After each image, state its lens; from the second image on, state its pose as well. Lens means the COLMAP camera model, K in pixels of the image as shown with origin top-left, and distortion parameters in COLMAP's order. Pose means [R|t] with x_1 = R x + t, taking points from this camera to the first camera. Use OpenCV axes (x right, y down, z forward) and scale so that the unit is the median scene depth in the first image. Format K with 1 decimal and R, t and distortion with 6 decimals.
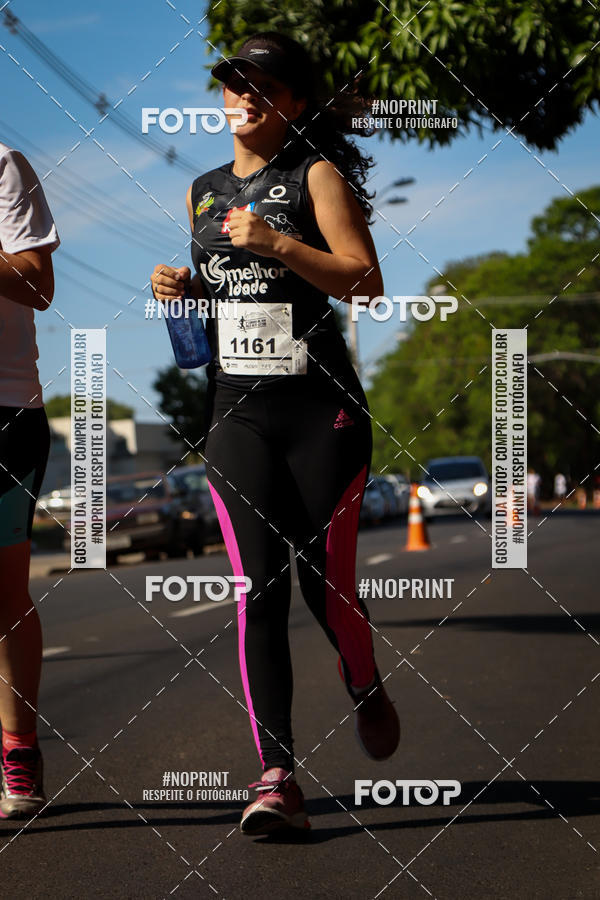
lens RADIAL K [[6116.7, 0, 300.0], [0, 6116.7, 437.0], [0, 0, 1]] dist [3.469212, -35.971277]
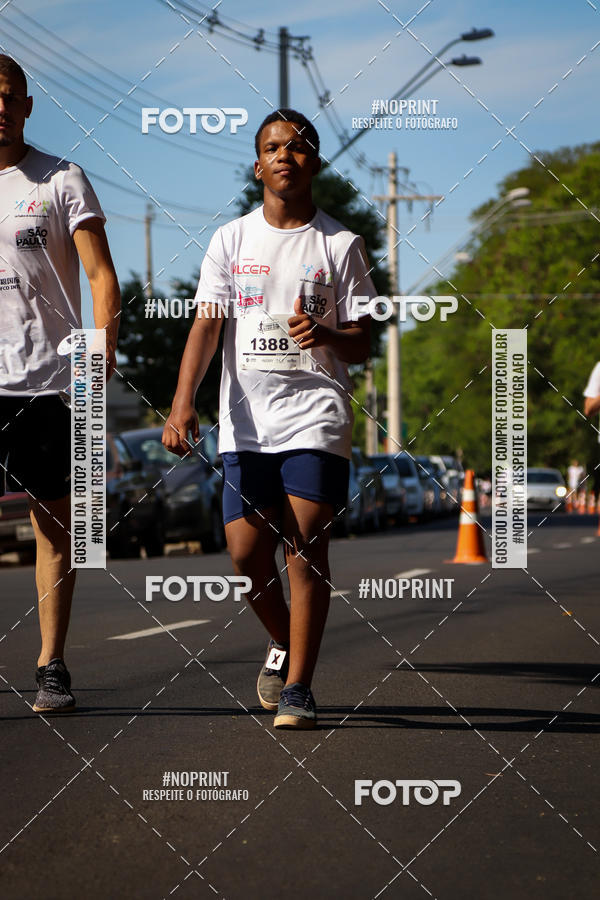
lens RADIAL K [[4694.1, 0, 300.0], [0, 4694.1, 450.0], [0, 0, 1]] dist [1.491559, -0.773103]
pose [[0.998615, 0.052531, -0.002949, 0.000964], [-0.052513, 0.998604, 0.005777, 0.003340], [0.003248, -0.005614, 0.999979, 0.463769]]
